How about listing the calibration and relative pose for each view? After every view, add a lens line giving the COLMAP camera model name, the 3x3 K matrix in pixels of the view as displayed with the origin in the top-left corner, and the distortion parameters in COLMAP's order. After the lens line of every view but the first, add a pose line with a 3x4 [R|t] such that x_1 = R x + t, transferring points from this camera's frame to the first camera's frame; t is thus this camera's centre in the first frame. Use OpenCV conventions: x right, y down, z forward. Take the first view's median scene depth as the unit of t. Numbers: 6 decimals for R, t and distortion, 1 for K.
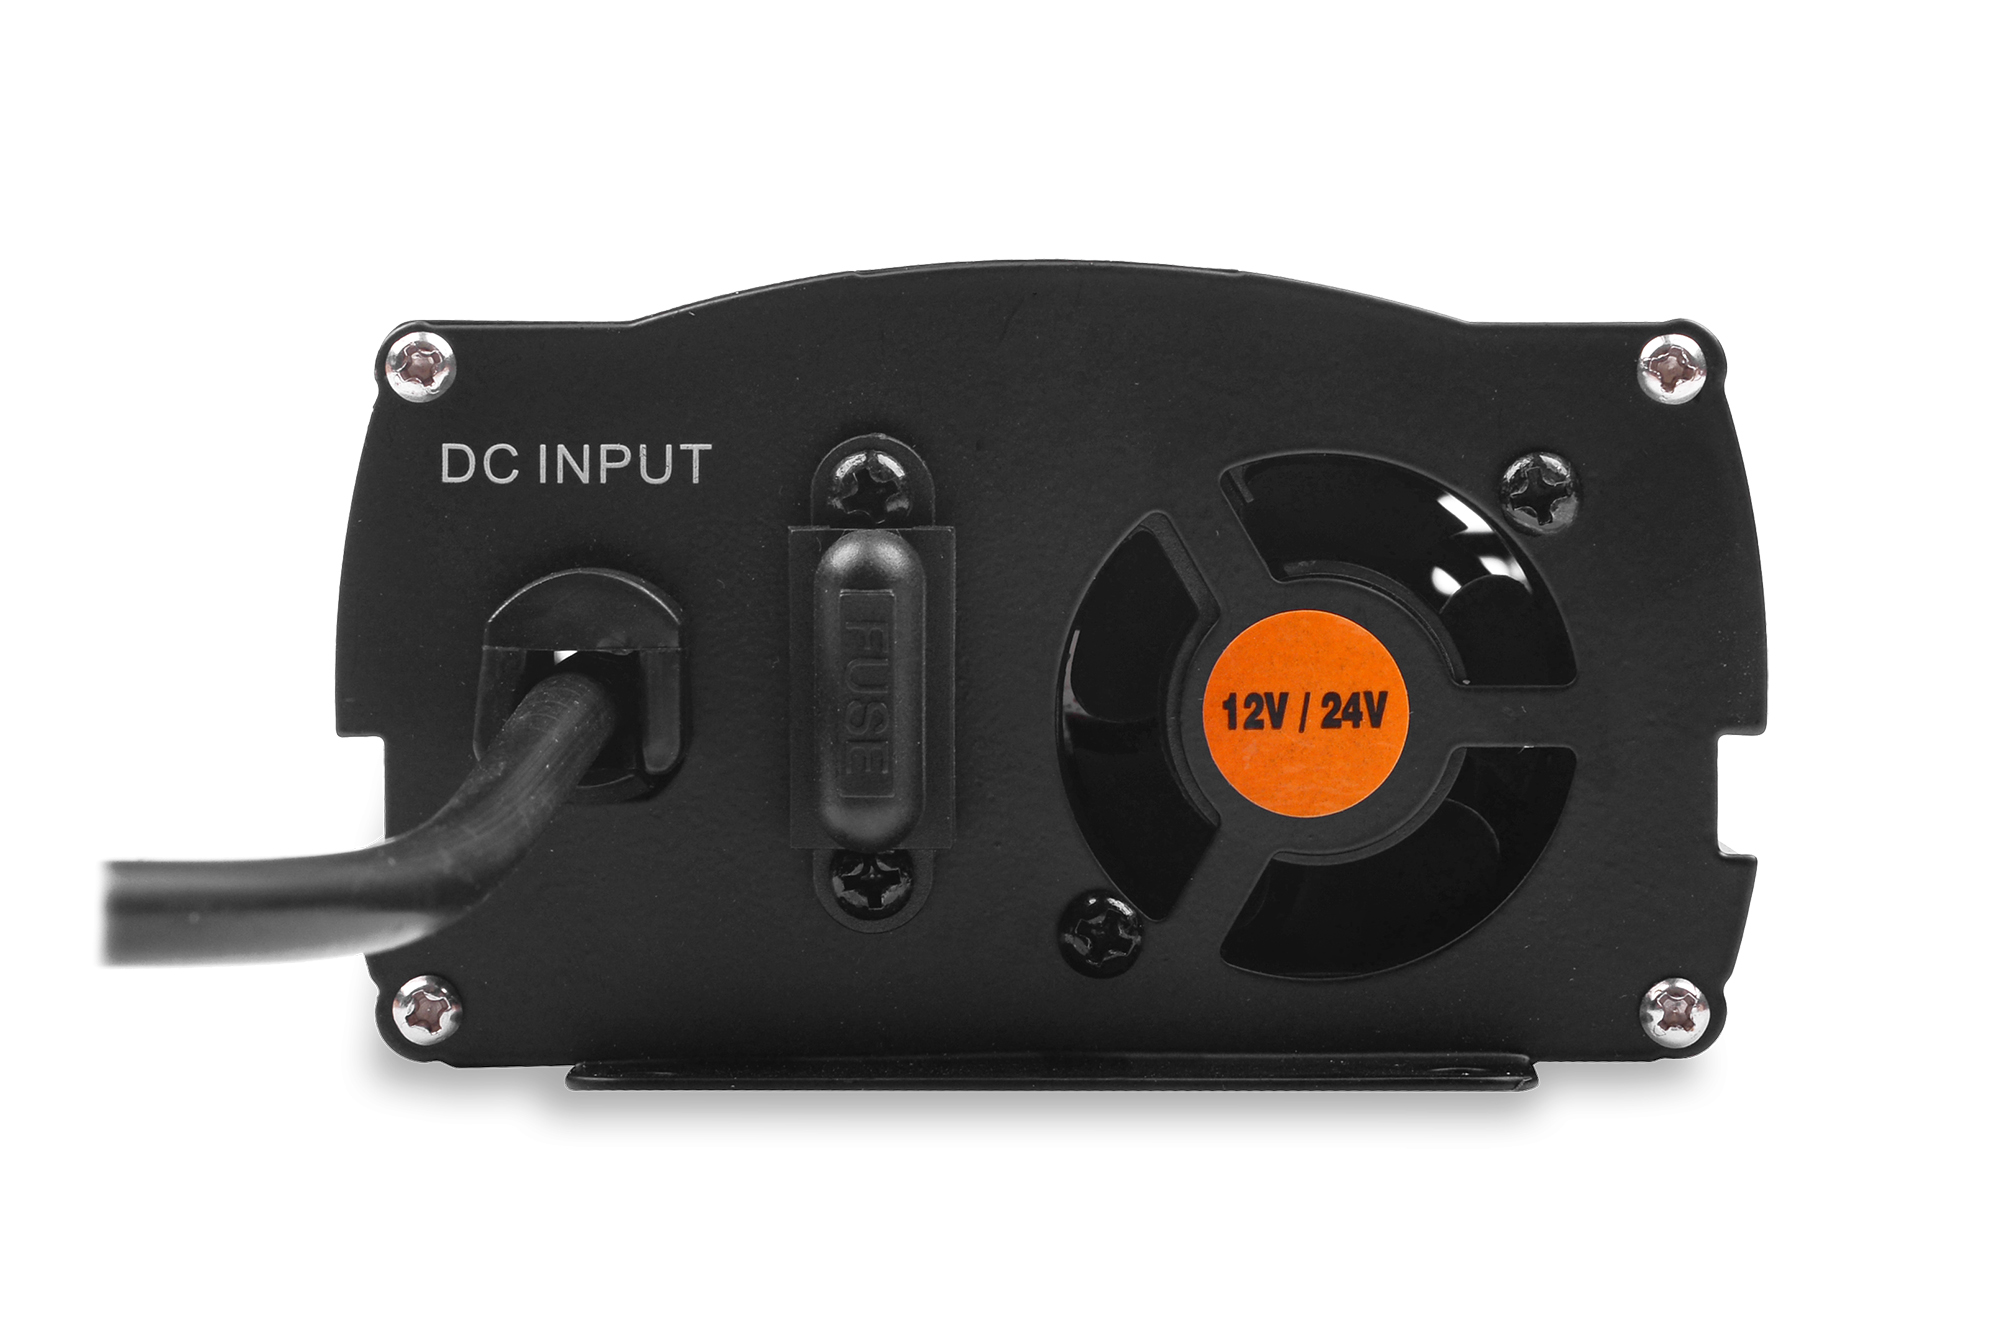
lens RADIAL K [[2870.3, 0, 1000.0], [0, 2870.3, 667.5], [0, 0, 1]] dist [0.005274, -0.003243]
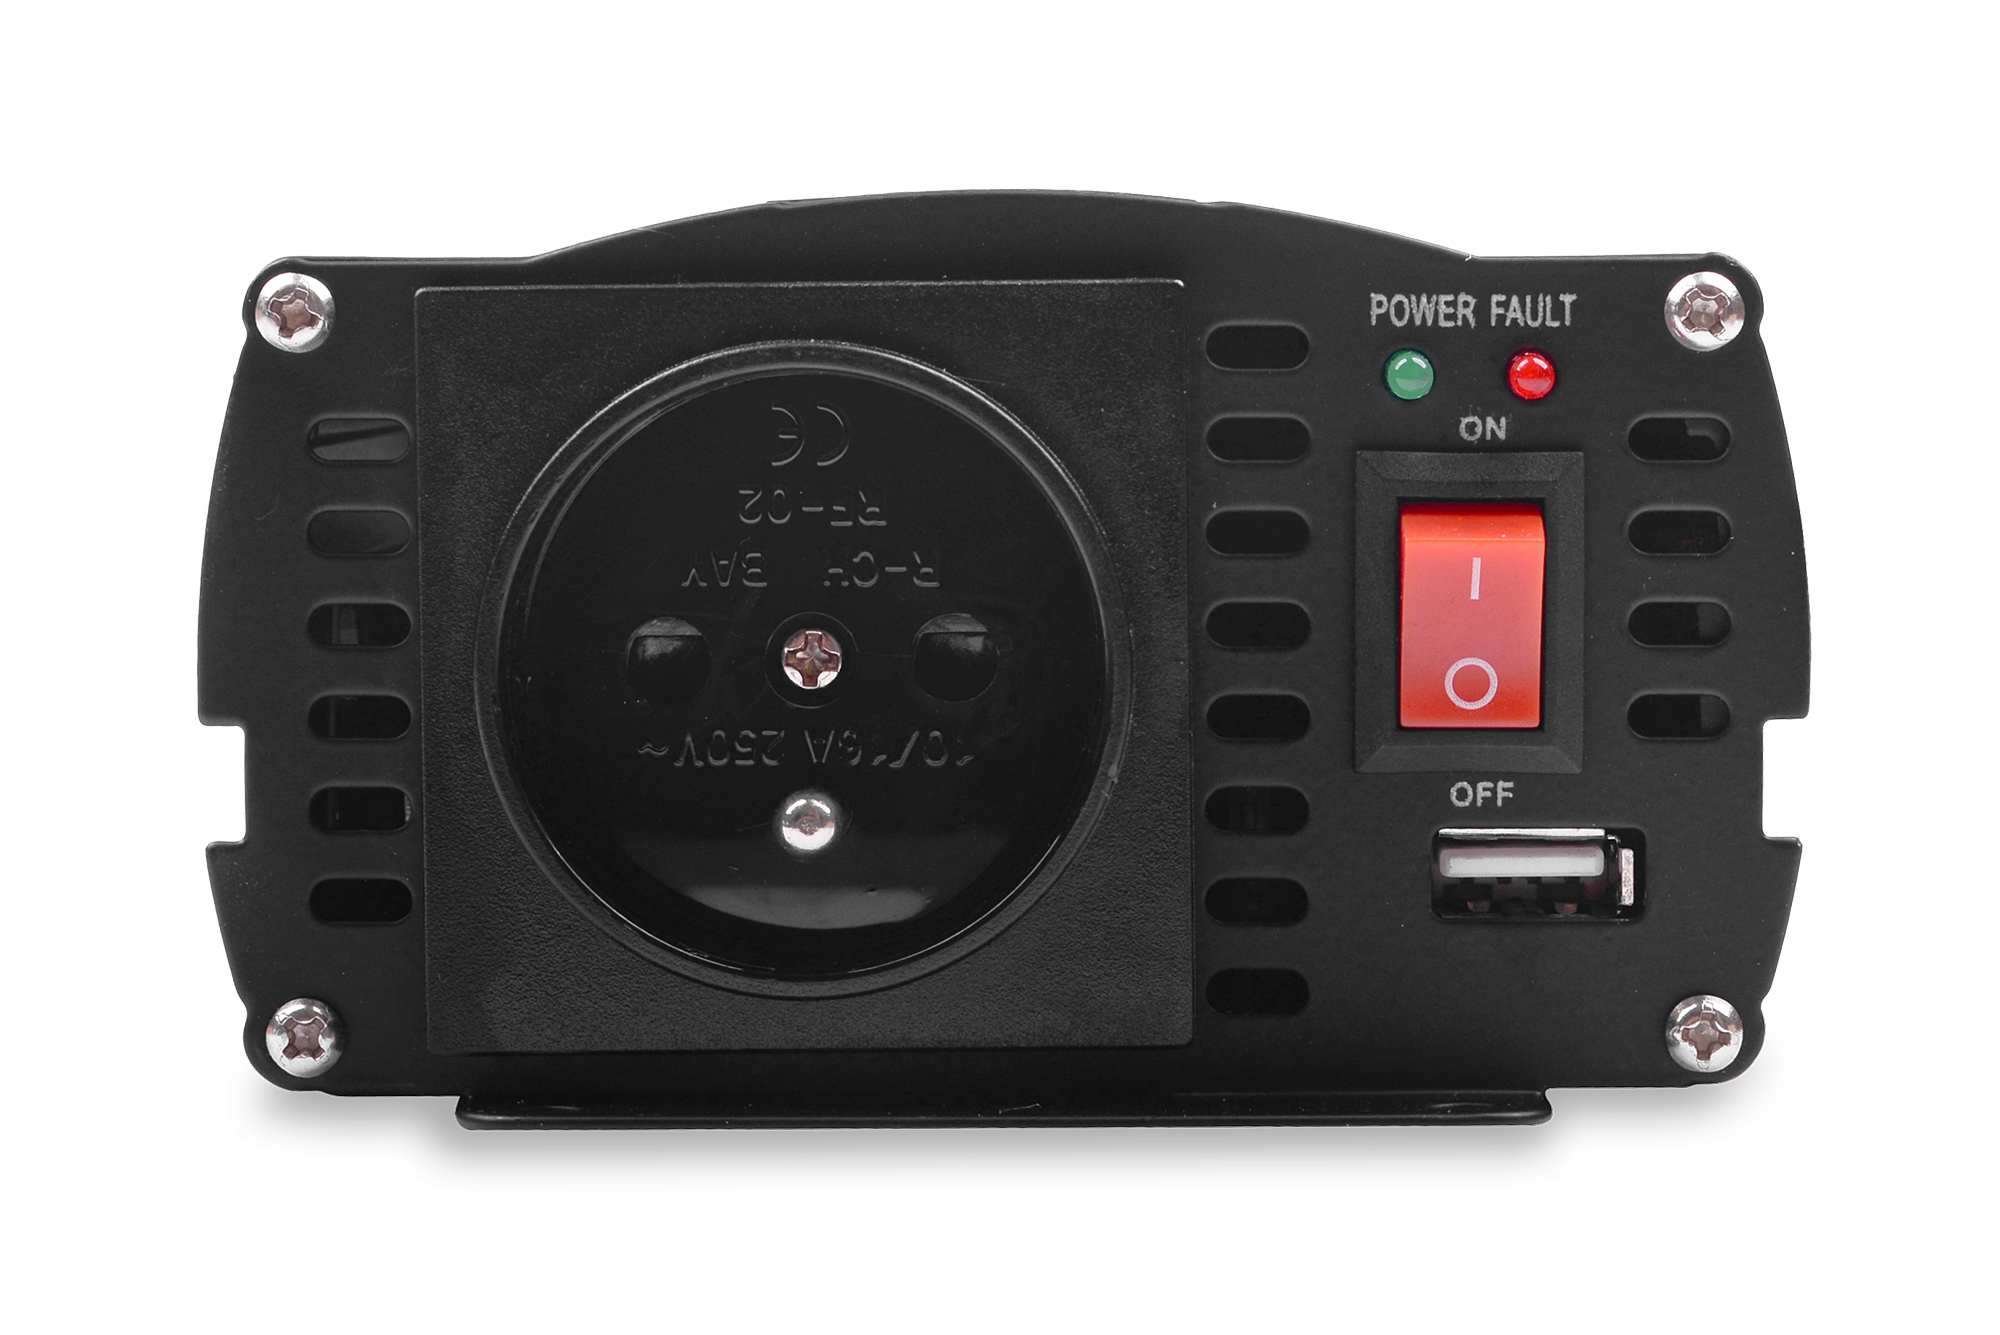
lens RADIAL K [[2880.3, 0, 1000.4], [0, 2880.3, 765.6], [0, 0, 1]] dist [-0.017097, -0.043566]
pose [[0.999869, 0.001892, -0.016090, 0.030834], [-0.001046, 0.998622, 0.052470, -0.011408], [0.016167, -0.052446, 0.998493, 0.109235]]
